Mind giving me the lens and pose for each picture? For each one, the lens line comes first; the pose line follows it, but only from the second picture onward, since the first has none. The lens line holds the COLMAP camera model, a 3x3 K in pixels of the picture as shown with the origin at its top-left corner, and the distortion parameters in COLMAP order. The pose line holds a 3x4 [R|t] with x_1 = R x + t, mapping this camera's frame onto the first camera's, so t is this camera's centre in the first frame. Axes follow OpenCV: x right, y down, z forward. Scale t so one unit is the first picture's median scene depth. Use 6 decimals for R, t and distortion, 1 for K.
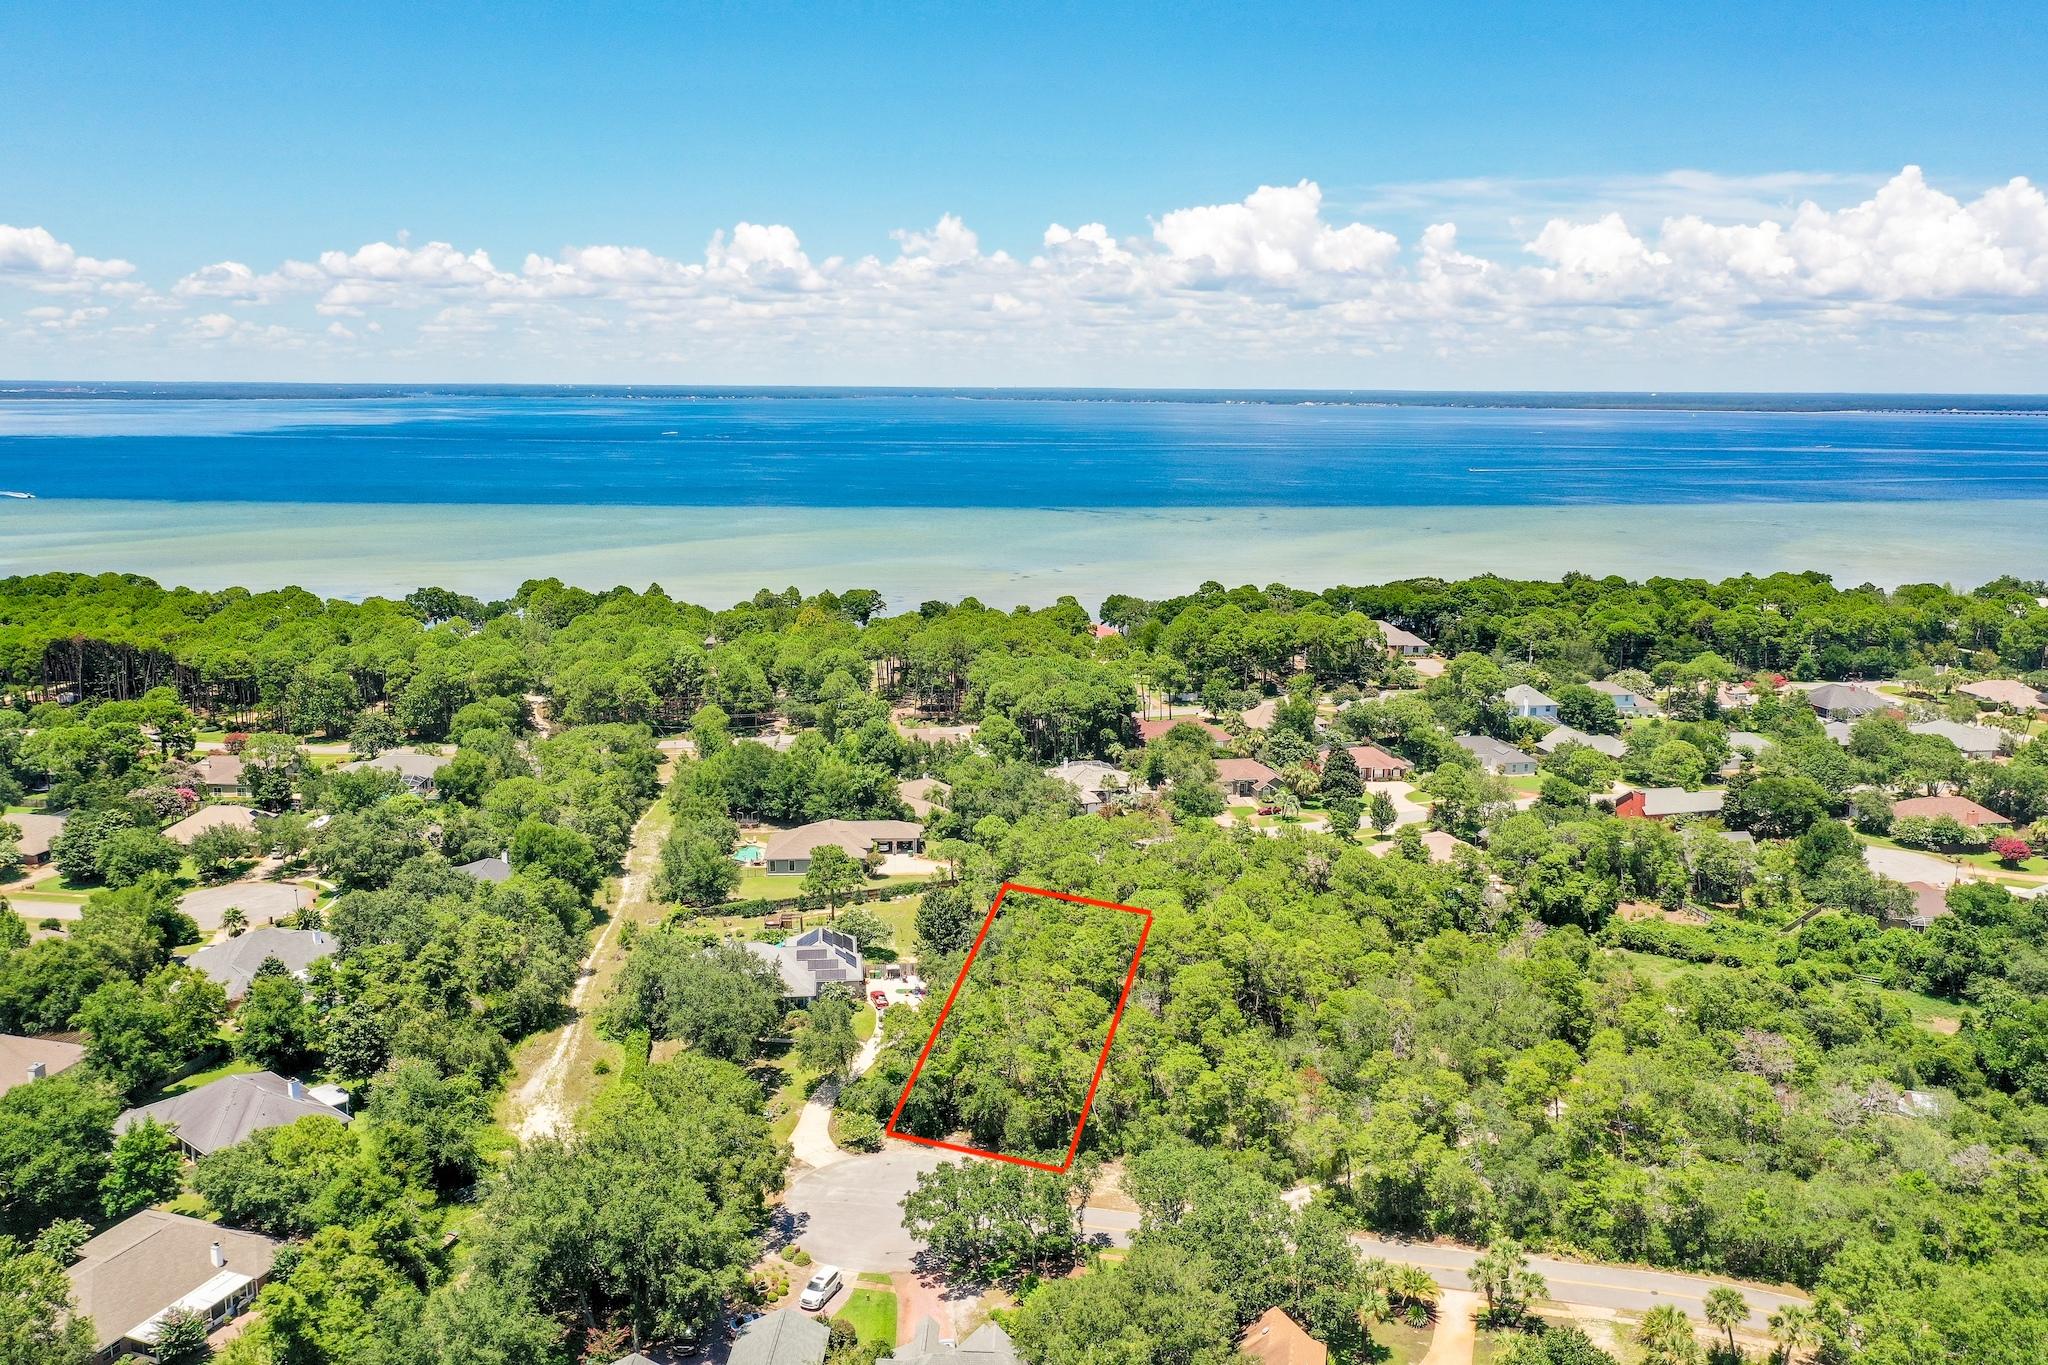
lens RADIAL K [[1631.2, 0, 1024.0], [0, 1631.2, 682.5], [0, 0, 1]] dist [0.004991, -0.002446]
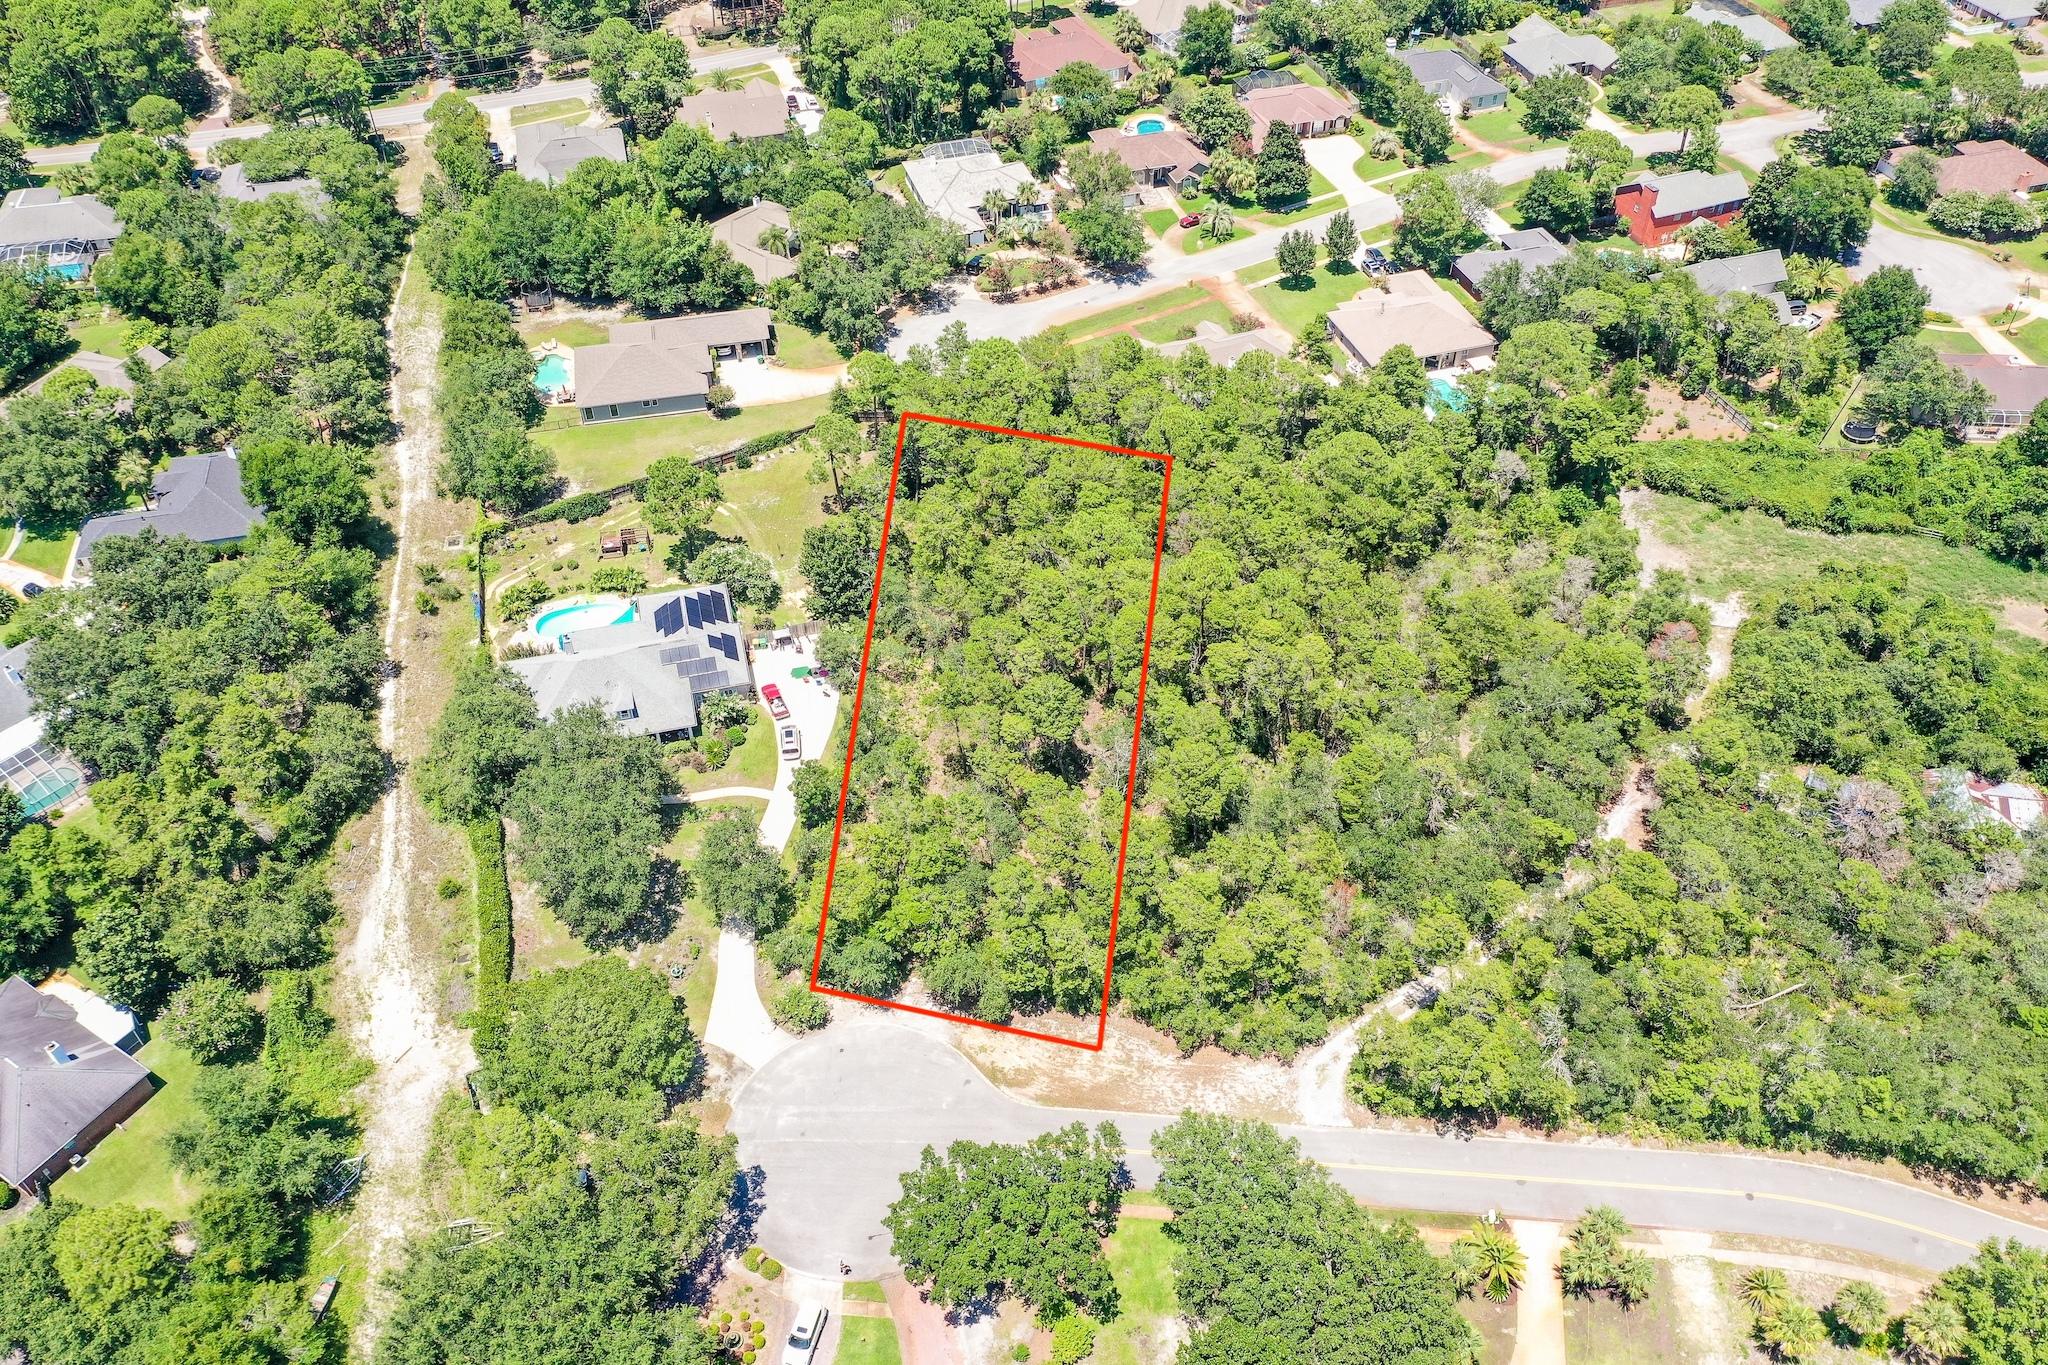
lens RADIAL K [[1631.2, 0, 1024.0], [0, 1631.2, 682.5], [0, 0, 1]] dist [0.004991, -0.002446]
pose [[0.991237, -0.100194, 0.086078, -0.038589], [0.037812, 0.839612, 0.541869, -0.266327], [-0.126564, -0.533866, 0.836043, 0.346720]]
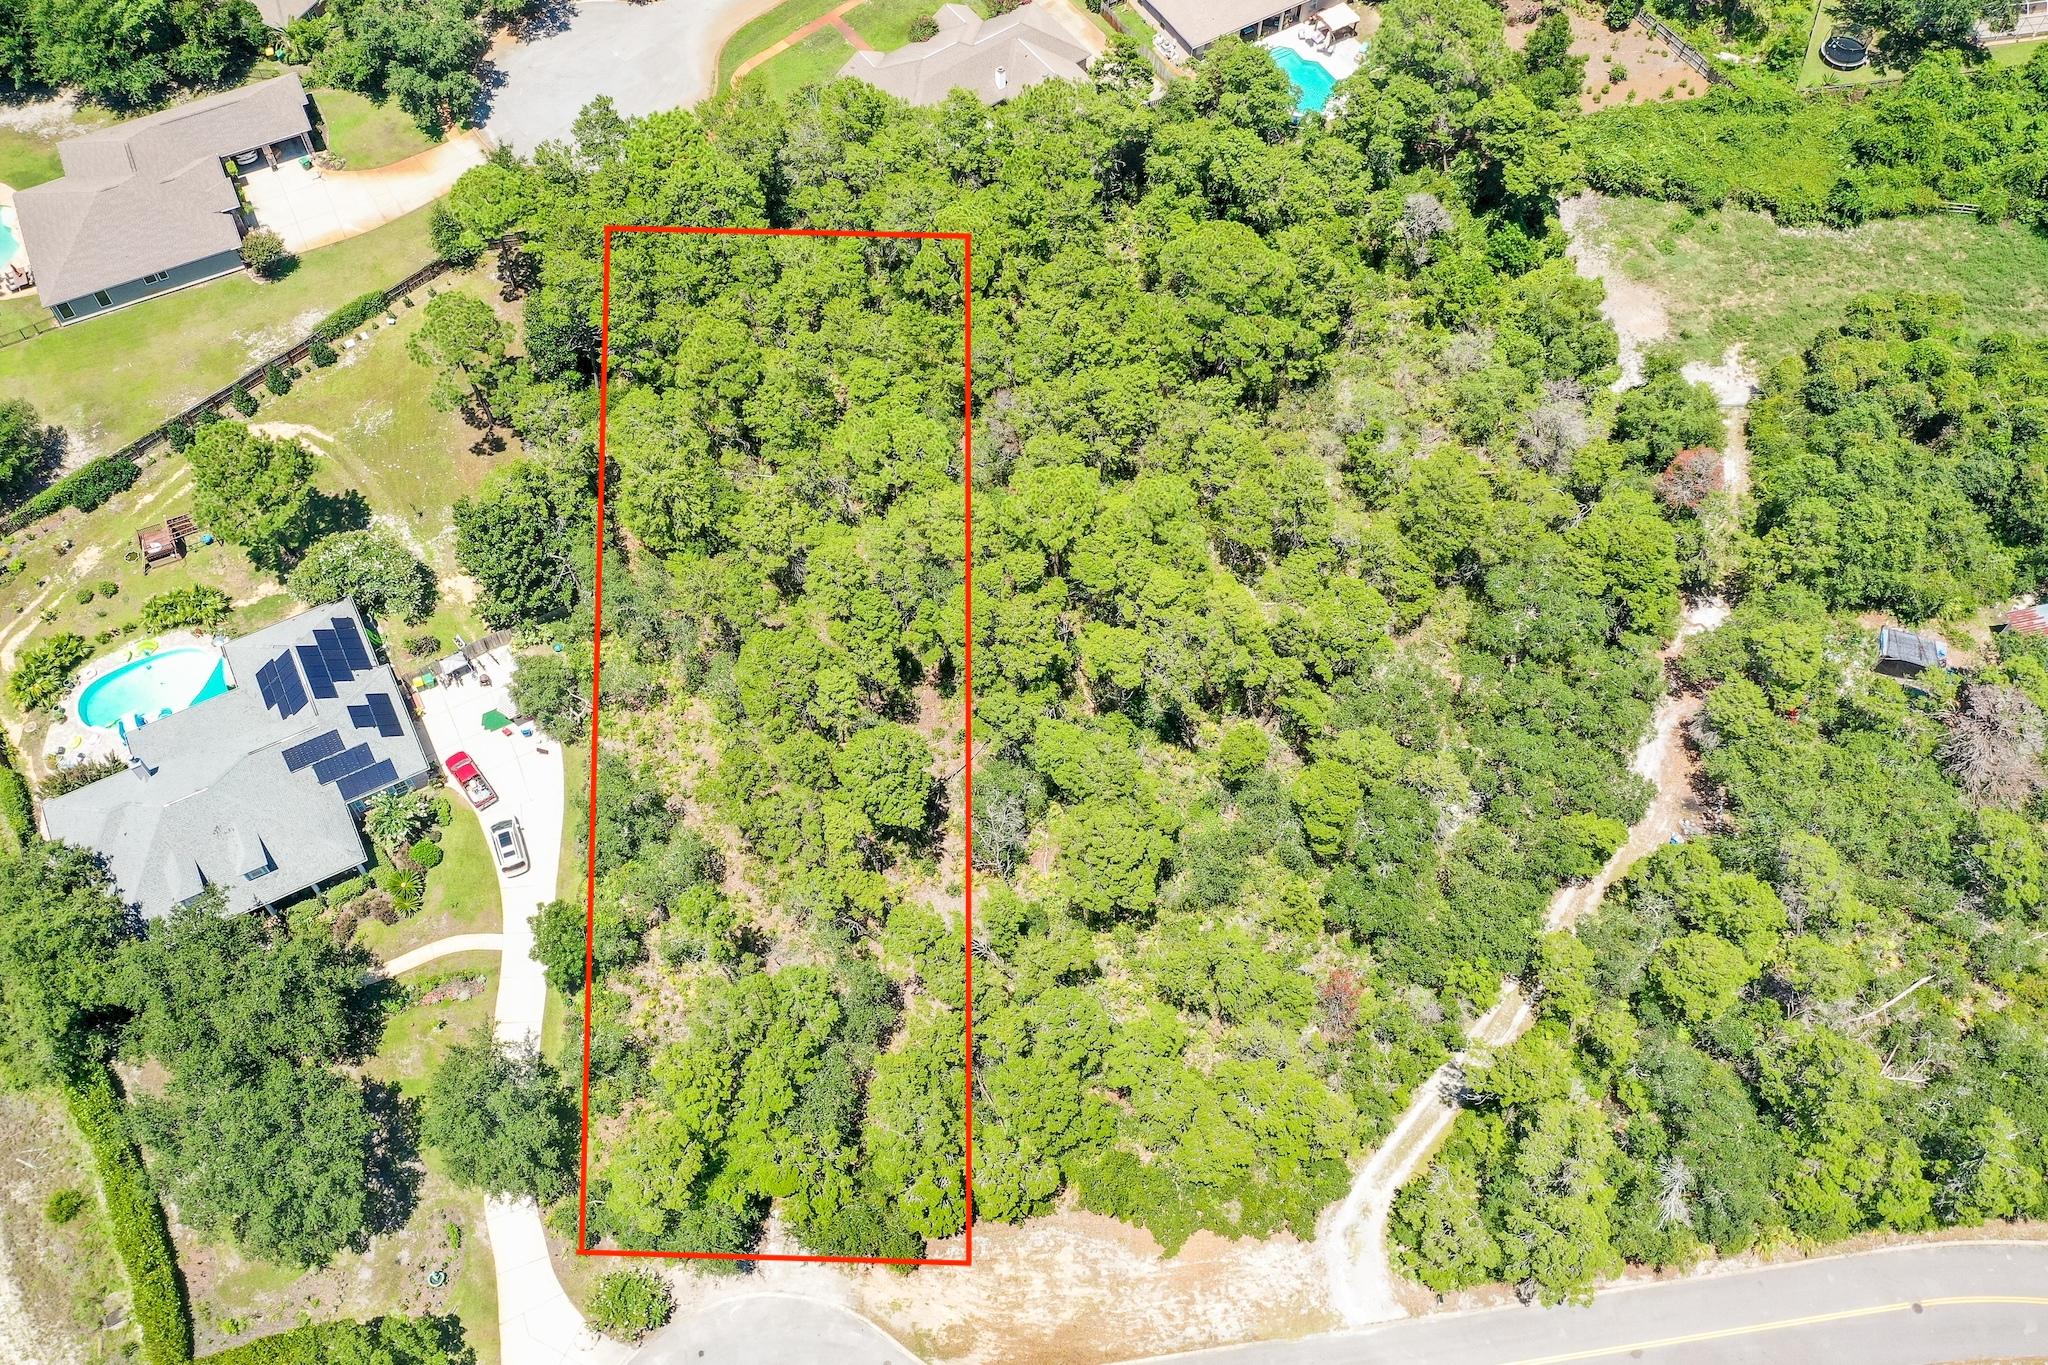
lens RADIAL K [[1885.2, 0, 990.4], [0, 1885.2, 682.4], [0, 0, 1]] dist [0.004114, 0.003970]
pose [[0.937335, -0.303093, 0.171866, -0.025829], [0.078081, 0.663434, 0.744149, -0.314290], [-0.339568, -0.684098, 0.645526, 0.597923]]
